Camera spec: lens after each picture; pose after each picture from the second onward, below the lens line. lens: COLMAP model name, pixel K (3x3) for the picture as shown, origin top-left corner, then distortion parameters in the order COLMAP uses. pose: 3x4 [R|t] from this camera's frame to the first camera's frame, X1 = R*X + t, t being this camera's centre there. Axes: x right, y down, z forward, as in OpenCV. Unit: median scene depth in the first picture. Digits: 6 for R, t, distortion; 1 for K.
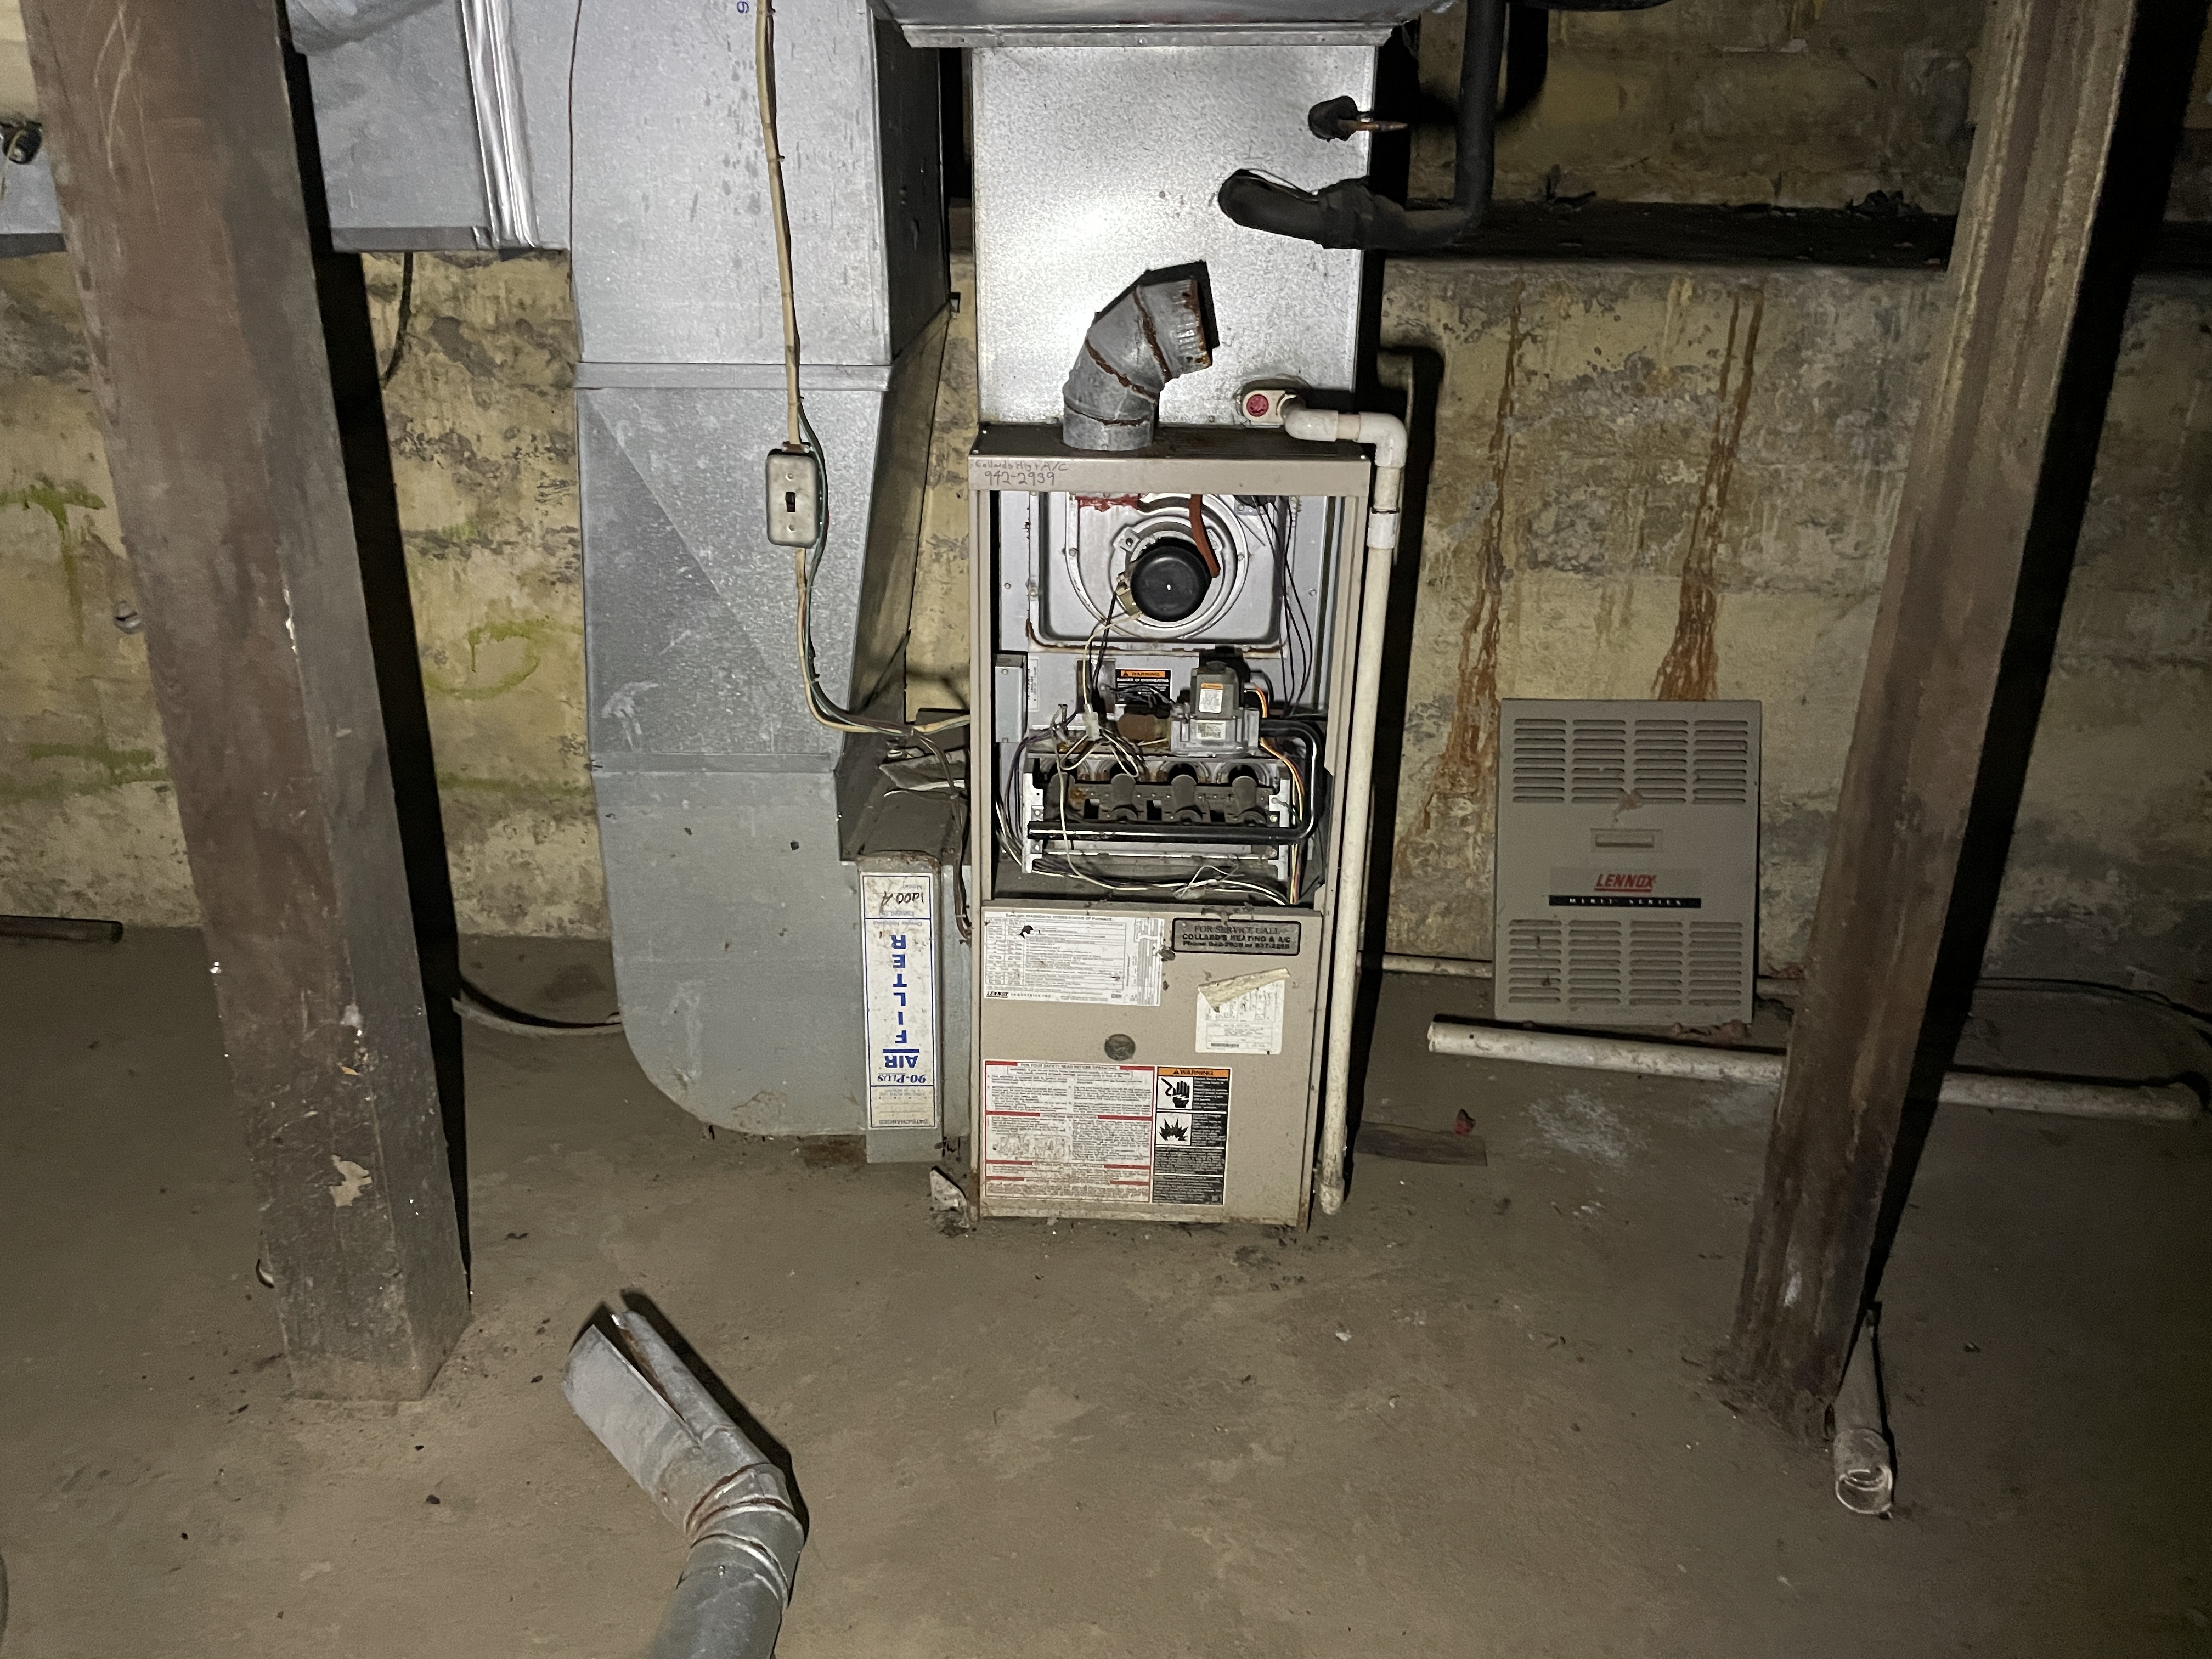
lens RADIAL K [[1671.5, 0, 1103.3], [0, 1671.5, 805.3], [0, 0, 1]] dist [0.083047, -0.112212]
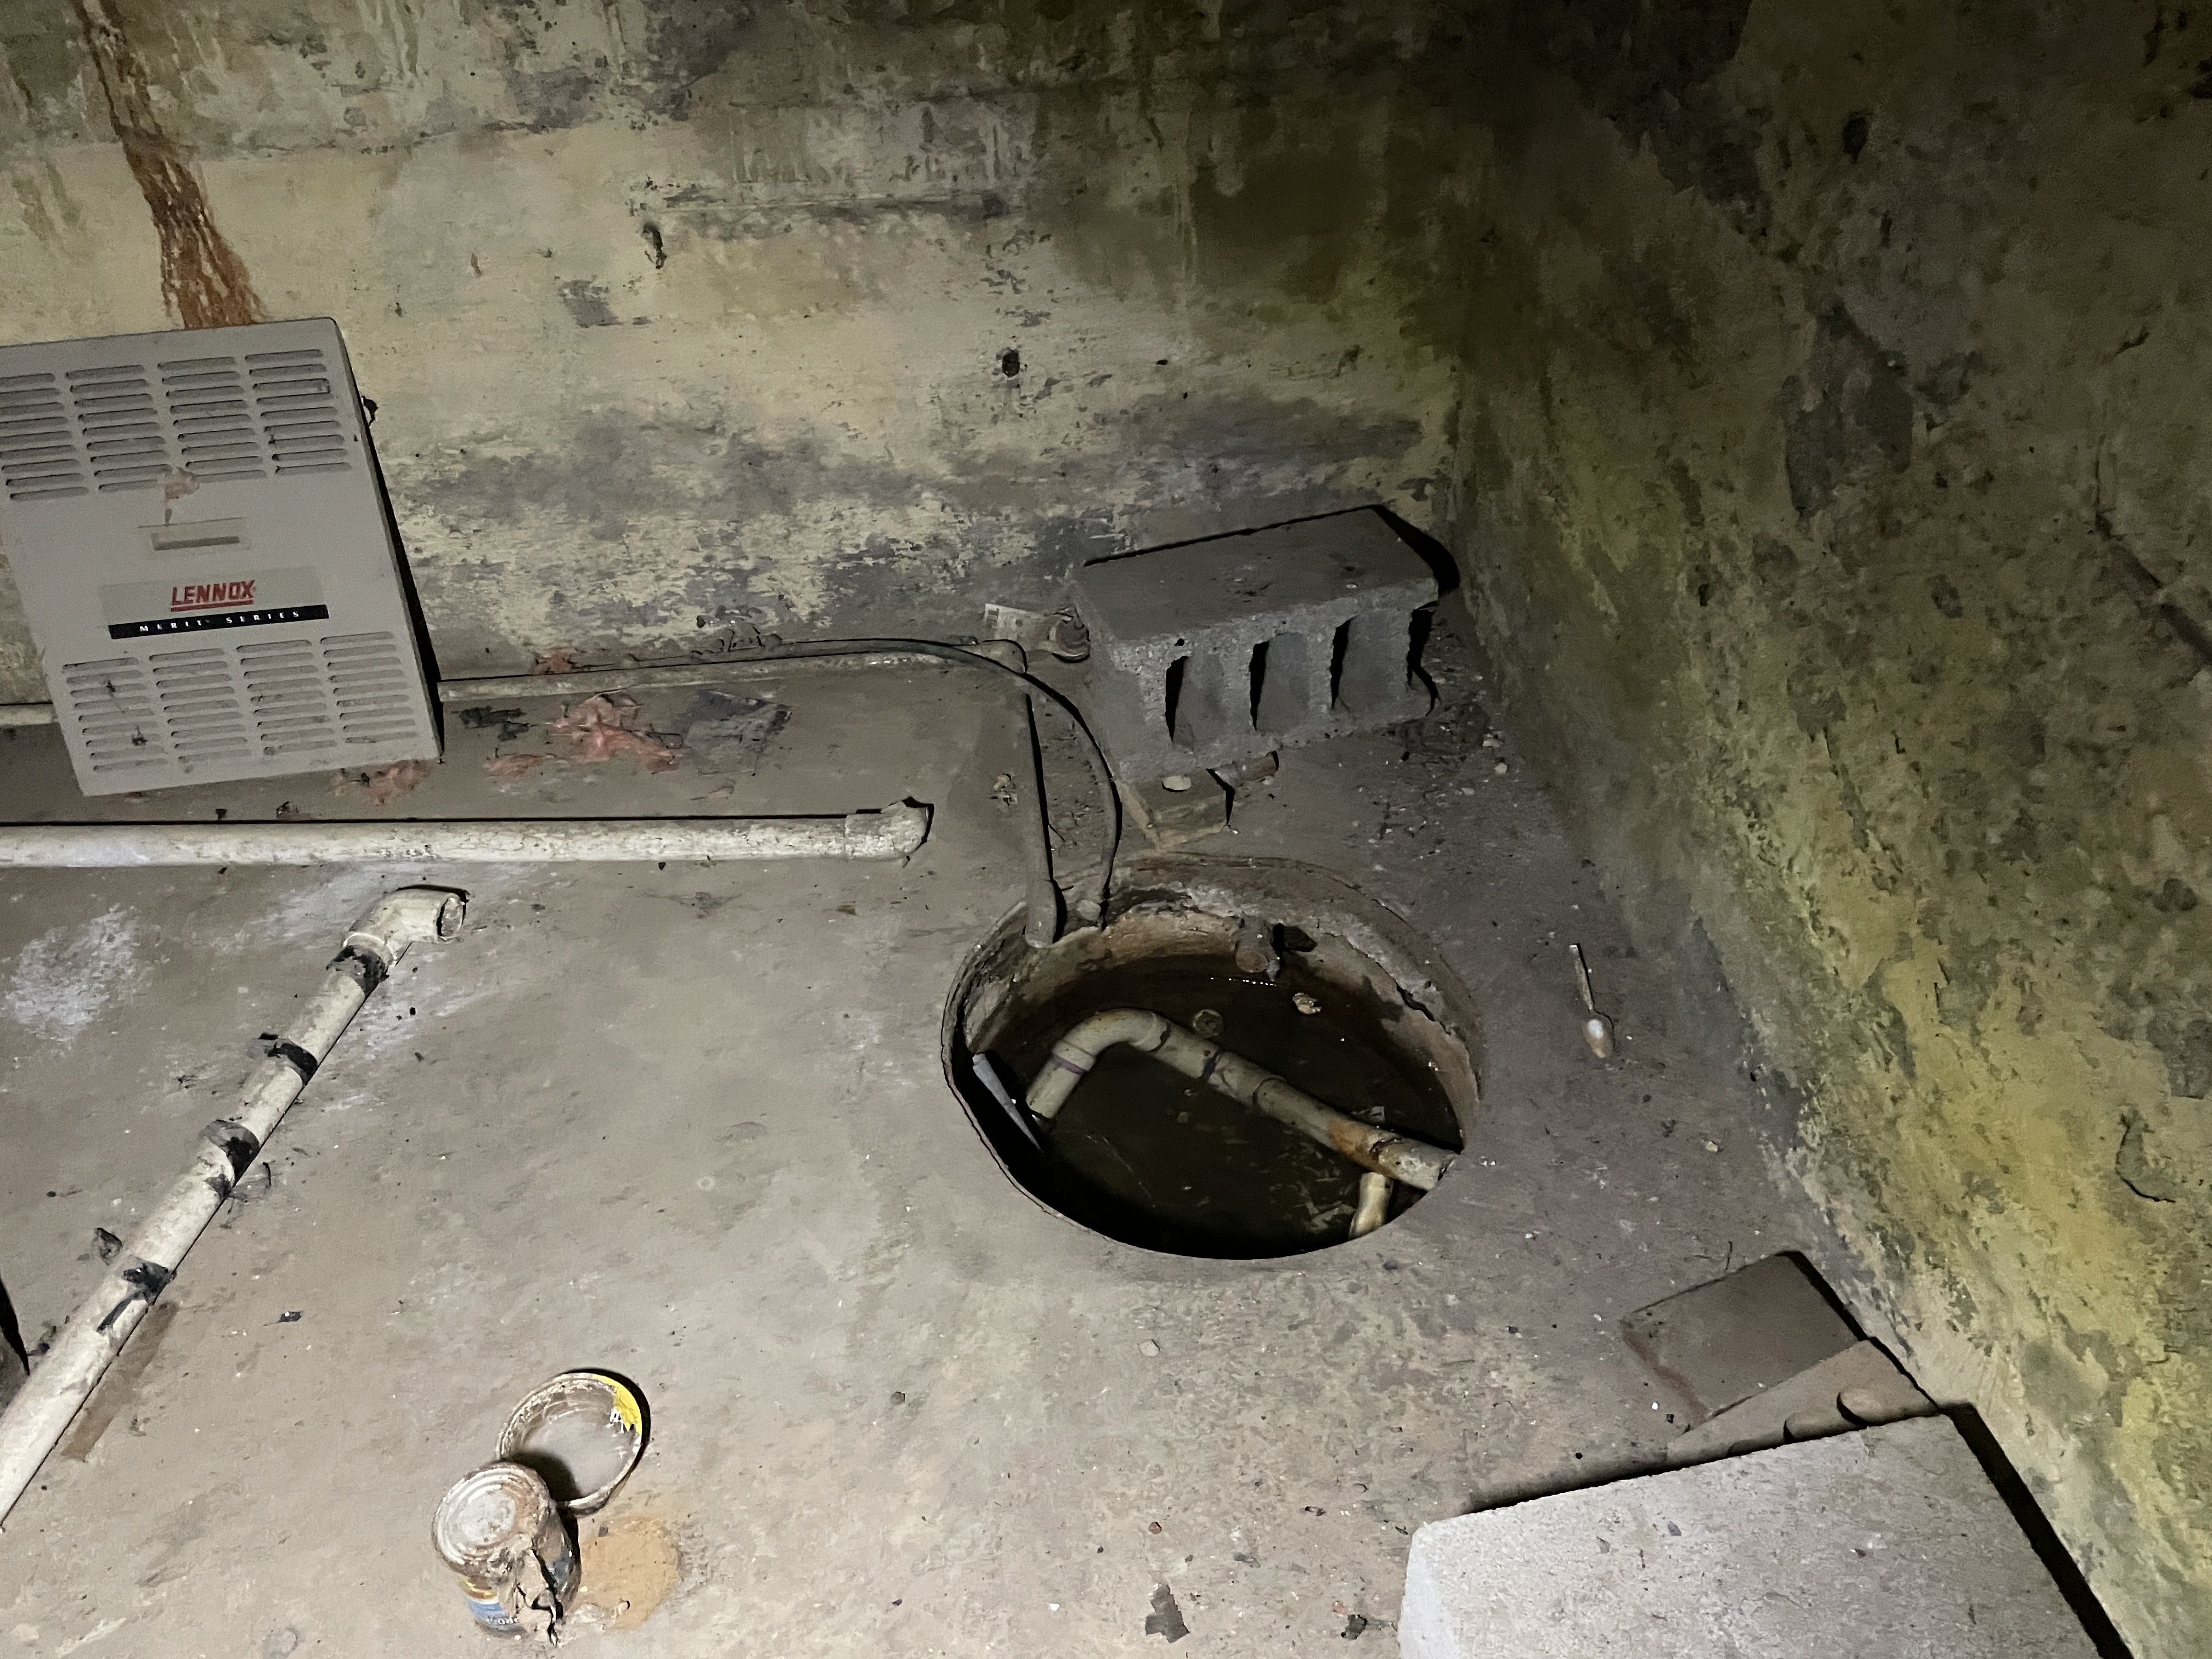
lens RADIAL K [[1671.5, 0, 1095.1], [0, 1671.5, 835.6], [0, 0, 1]] dist [0.083047, -0.112212]
pose [[0.988983, -0.125733, 0.078129, 0.620915], [0.090743, 0.931928, 0.351107, -0.079700], [-0.116956, -0.340149, 0.933070, 0.246343]]
